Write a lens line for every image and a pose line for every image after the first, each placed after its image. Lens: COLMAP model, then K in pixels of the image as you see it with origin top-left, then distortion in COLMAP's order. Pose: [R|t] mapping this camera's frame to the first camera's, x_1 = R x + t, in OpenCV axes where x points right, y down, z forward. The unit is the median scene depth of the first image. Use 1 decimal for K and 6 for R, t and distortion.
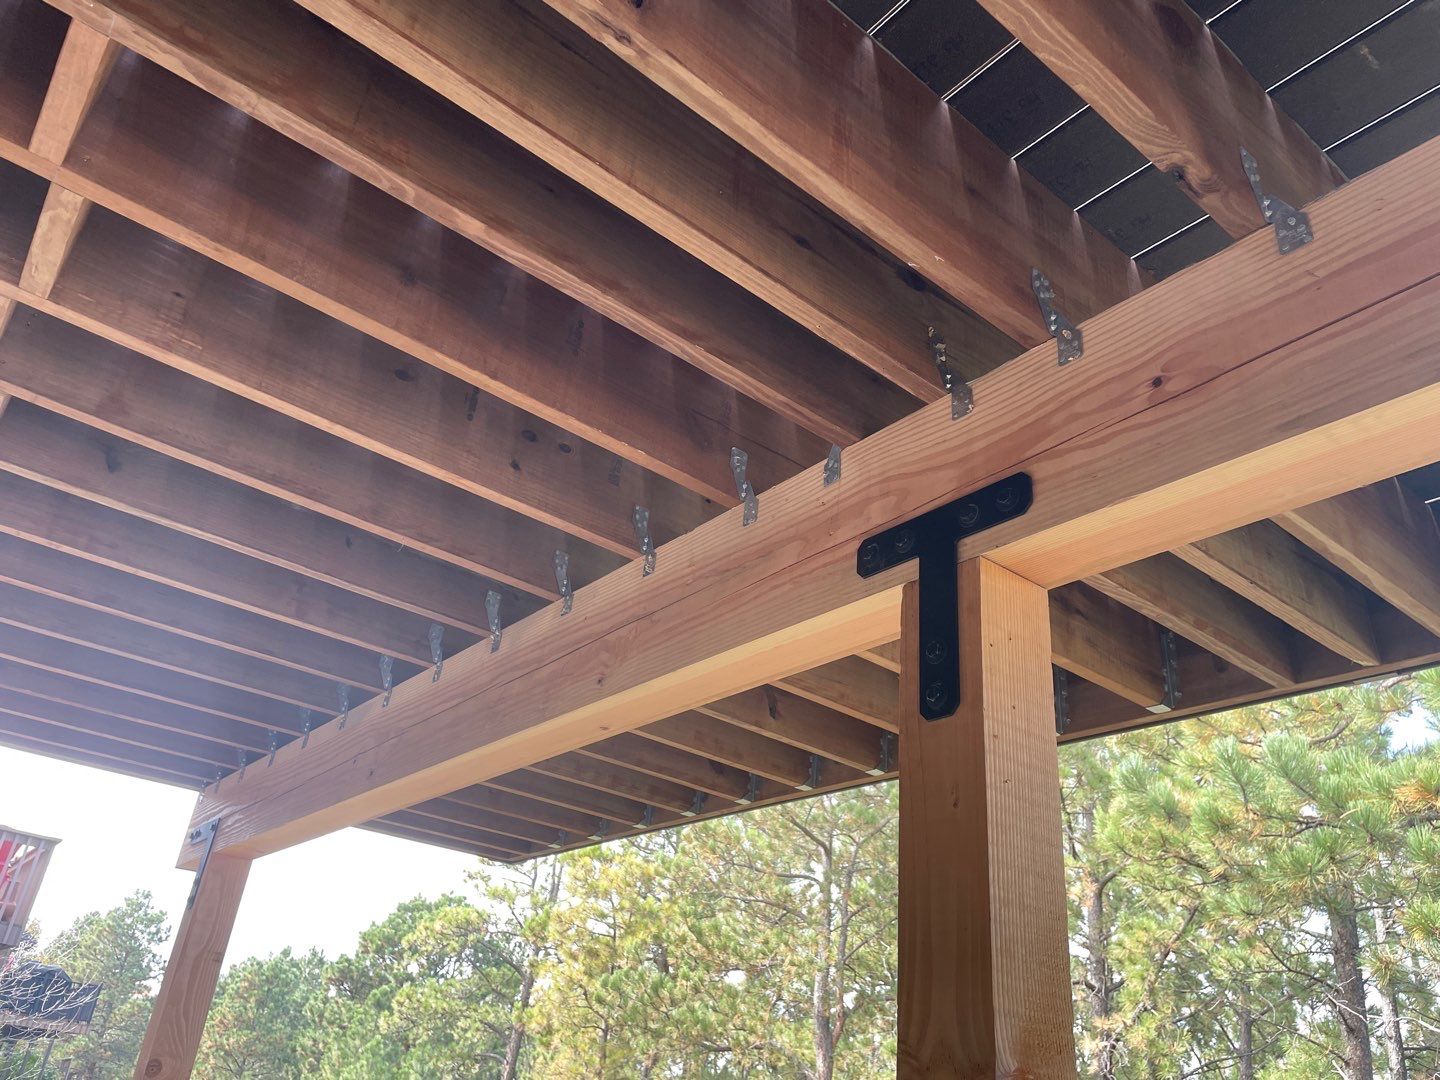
lens RADIAL K [[1120.5, 0, 720.0], [0, 1120.5, 540.0], [0, 0, 1]] dist [-0.016214, -0.012390]
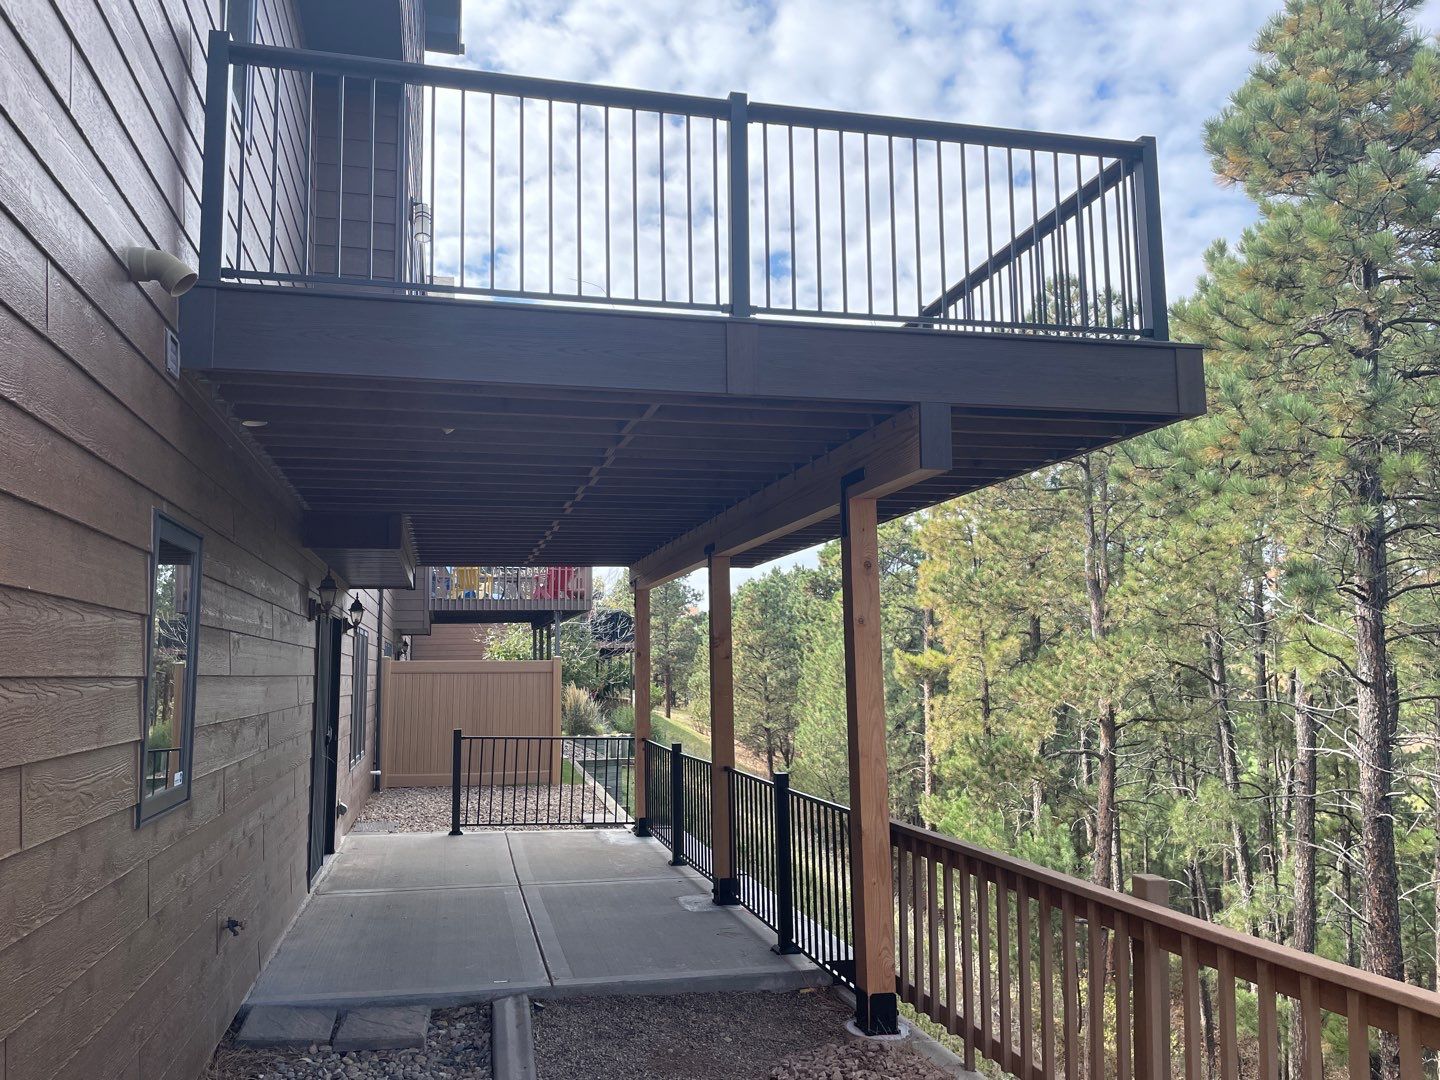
lens RADIAL K [[1041.6, 0, 720.0], [0, 1041.6, 540.0], [0, 0, 1]] dist [-0.017021, -0.006187]
pose [[0.905022, -0.146941, -0.399179, 0.067820], [0.275180, 0.917861, 0.286019, -0.045002], [0.324363, -0.368700, 0.871120, -0.100699]]
